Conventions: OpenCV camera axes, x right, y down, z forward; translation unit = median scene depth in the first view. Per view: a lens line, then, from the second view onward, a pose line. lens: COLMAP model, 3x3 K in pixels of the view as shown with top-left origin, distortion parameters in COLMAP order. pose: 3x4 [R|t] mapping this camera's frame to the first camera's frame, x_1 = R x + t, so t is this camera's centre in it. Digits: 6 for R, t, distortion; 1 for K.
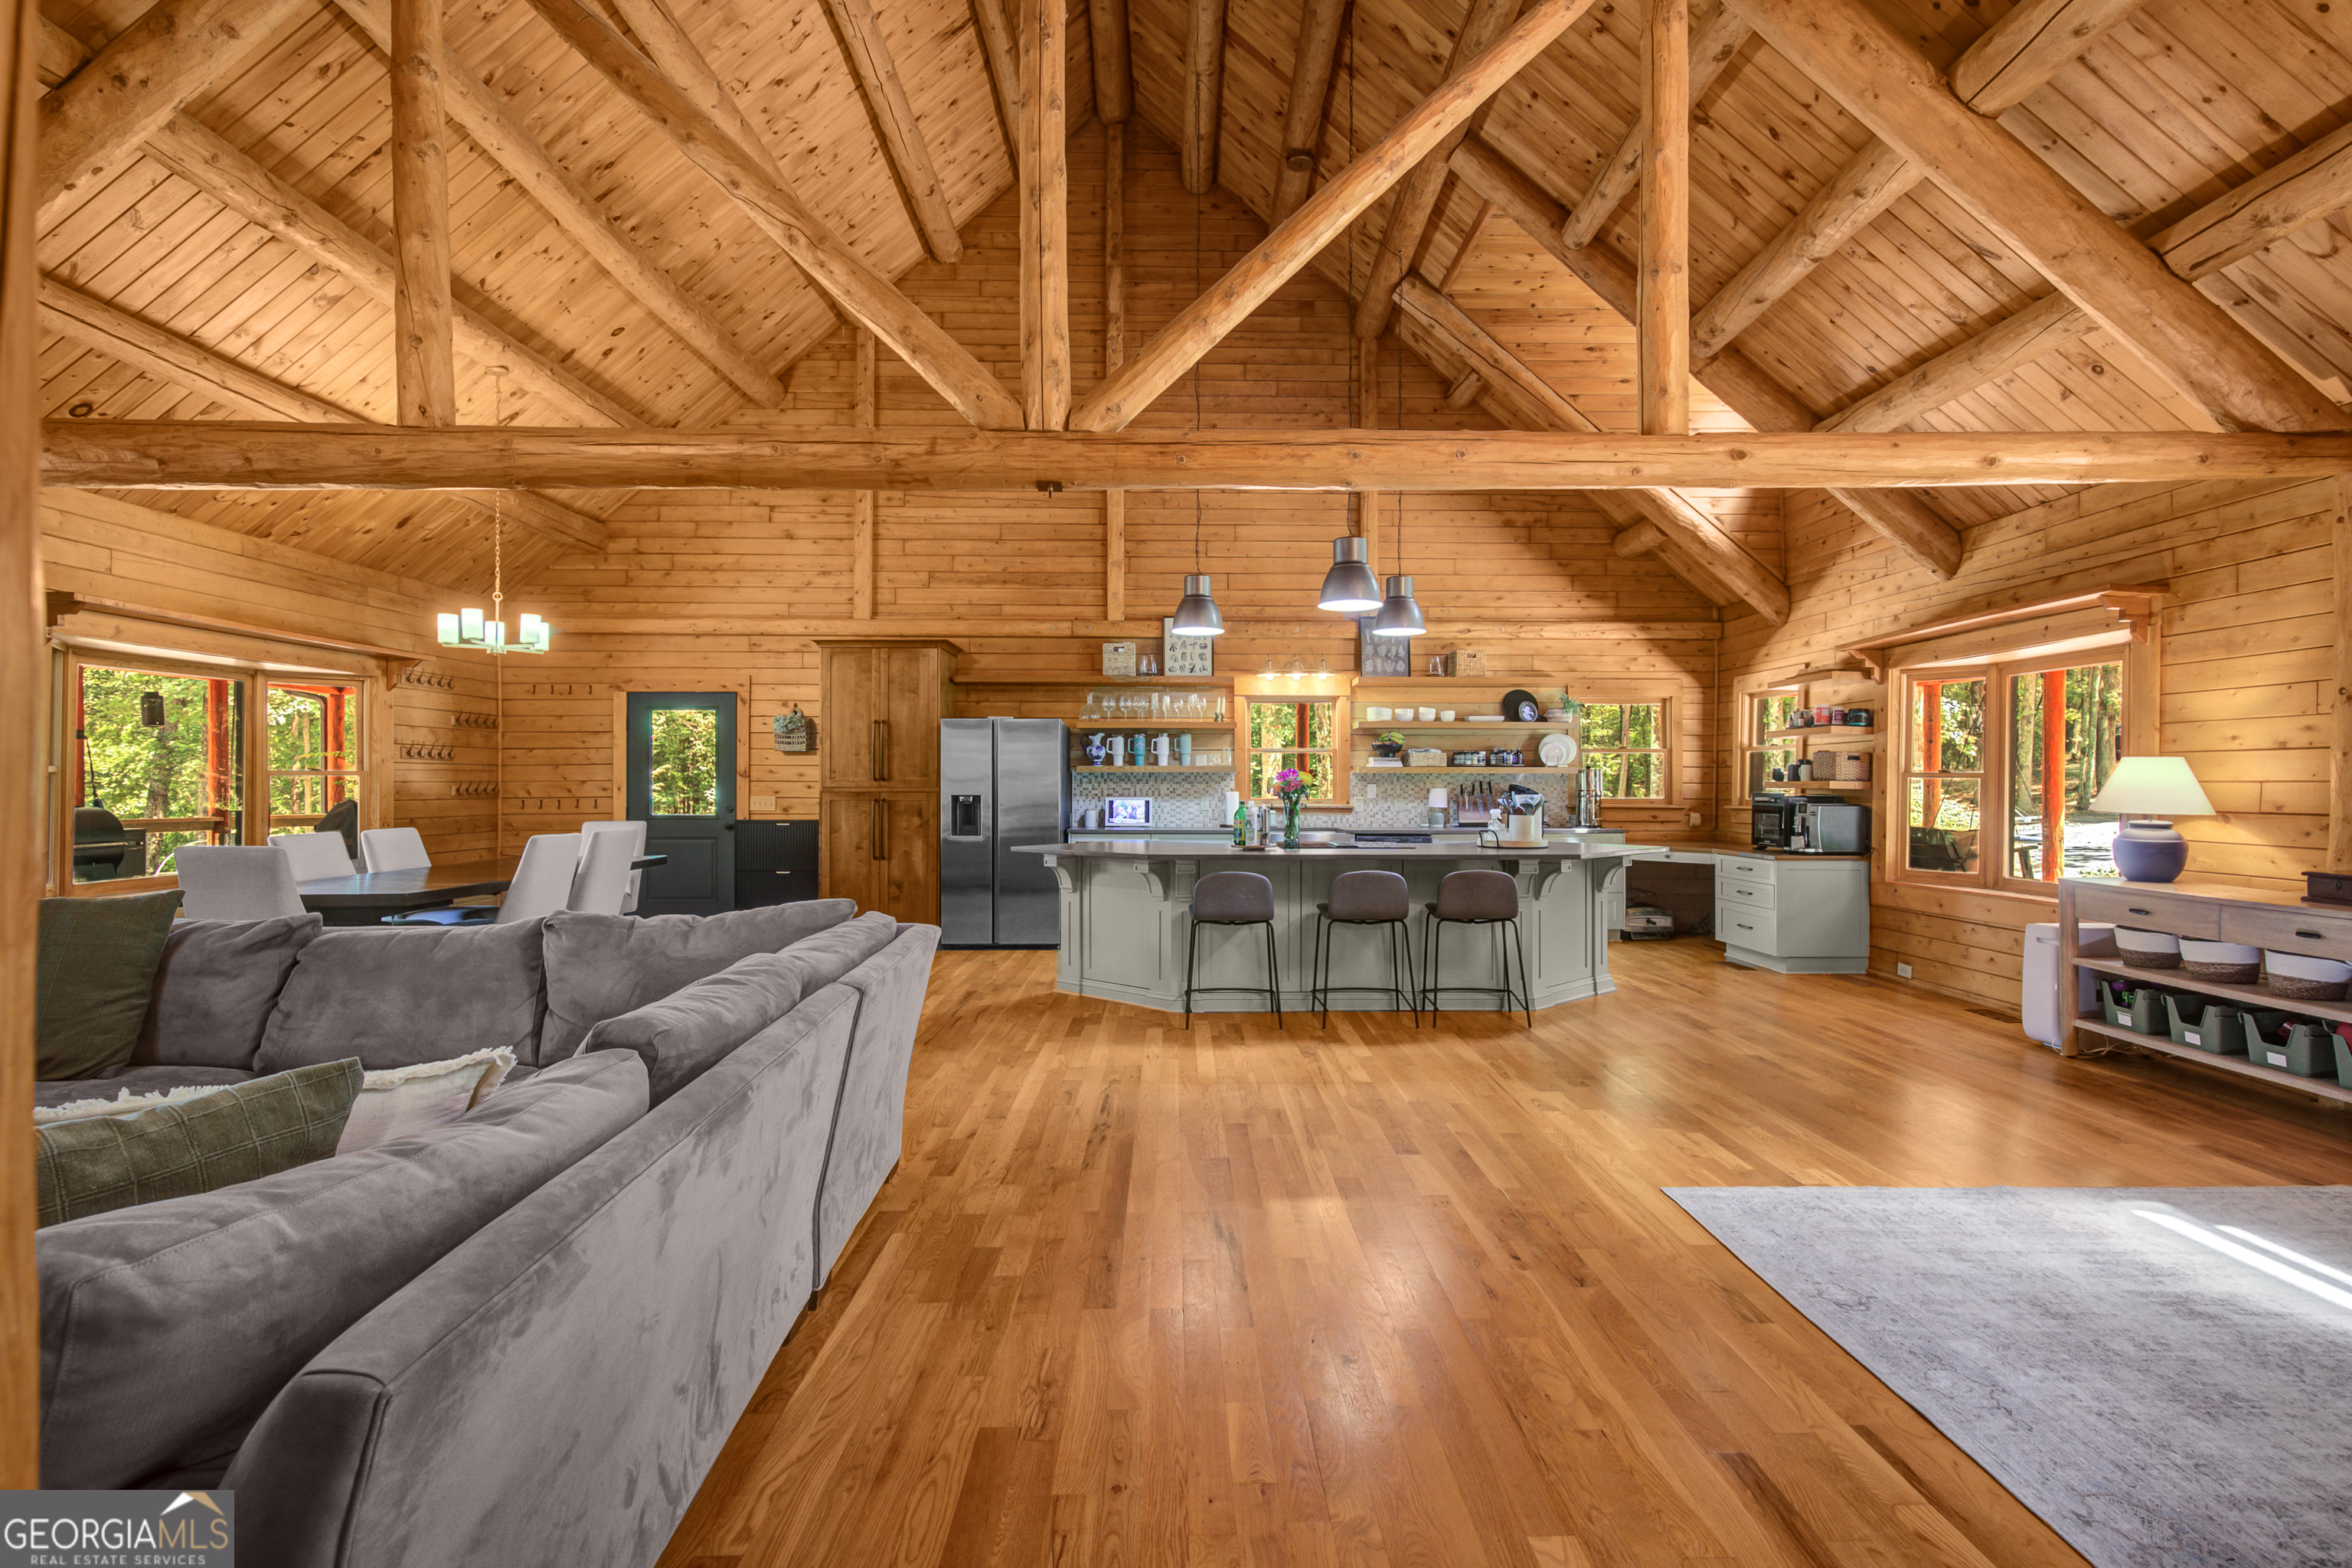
lens RADIAL K [[1095.0, 0, 1177.0], [0, 1095.0, 783.0], [0, 0, 1]] dist [-0.000796, 0.000803]
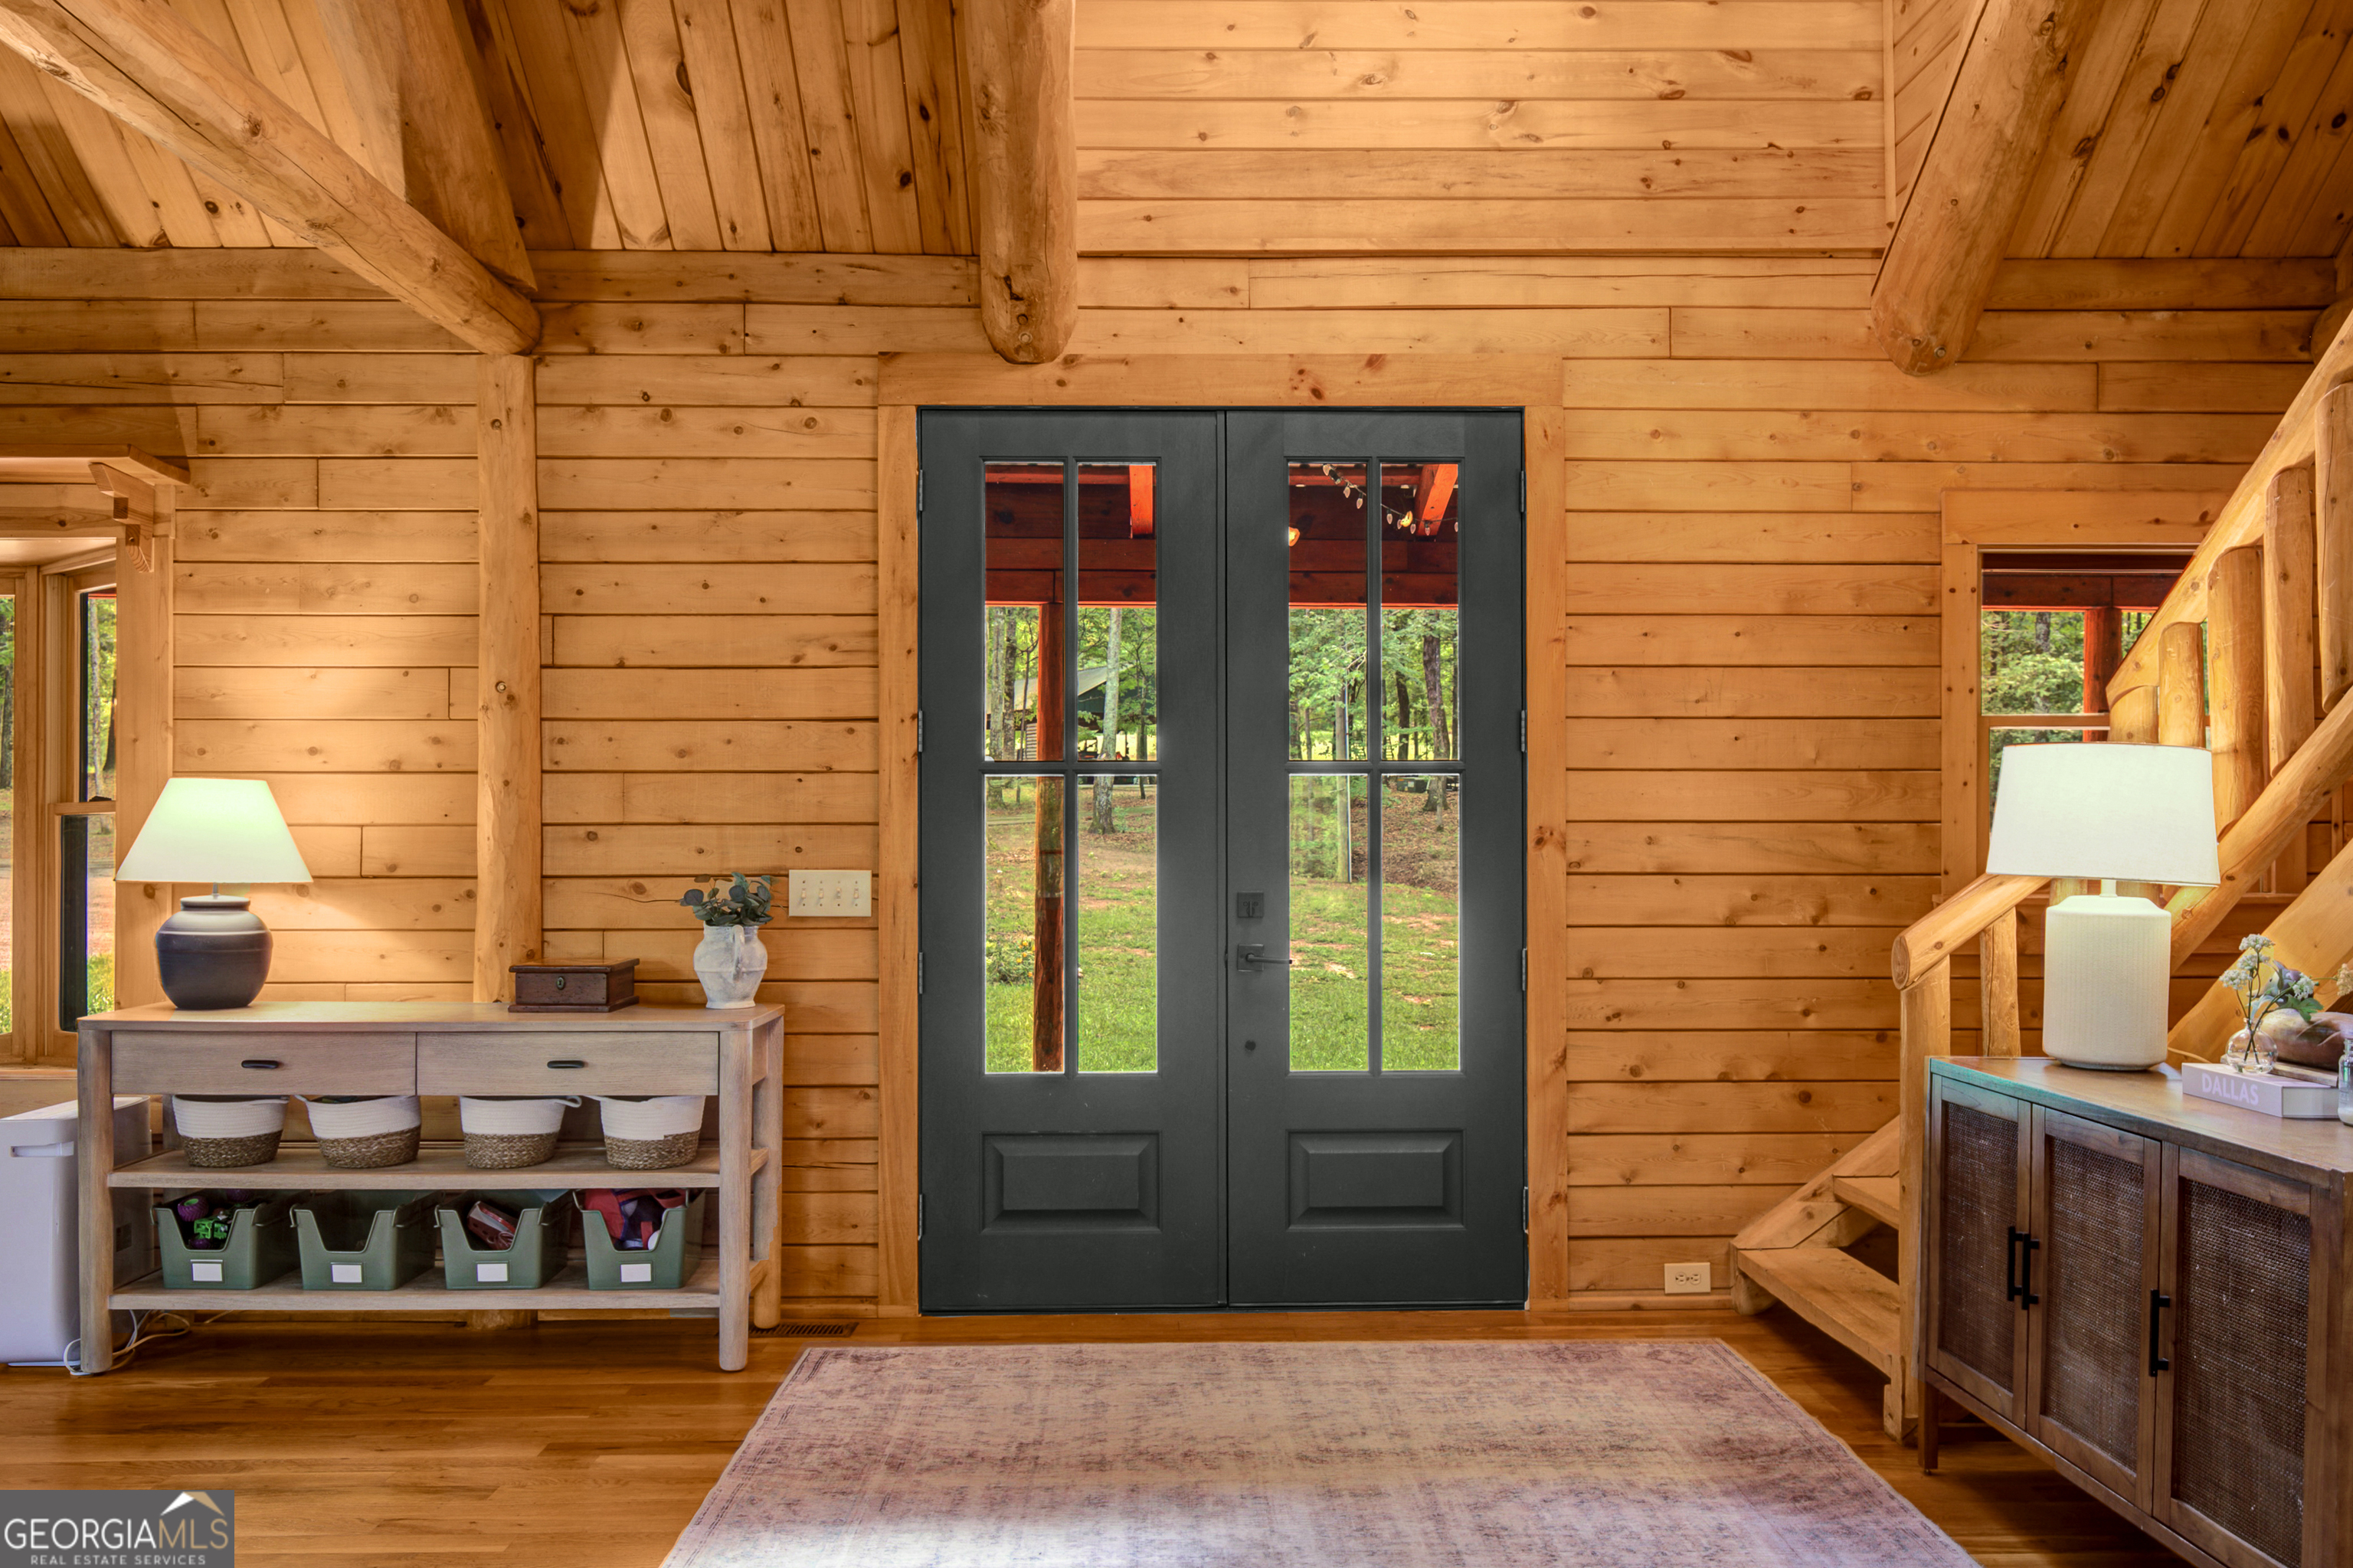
lens RADIAL K [[1840.5, 0, 1201.7], [0, 1840.5, 844.7], [0, 0, 1]] dist [0.012263, -0.003181]
pose [[-0.022184, -0.003023, 0.999749, -0.025047], [-0.000555, 0.999995, 0.003012, 0.003742], [-0.999754, -0.000488, -0.022186, 0.330801]]
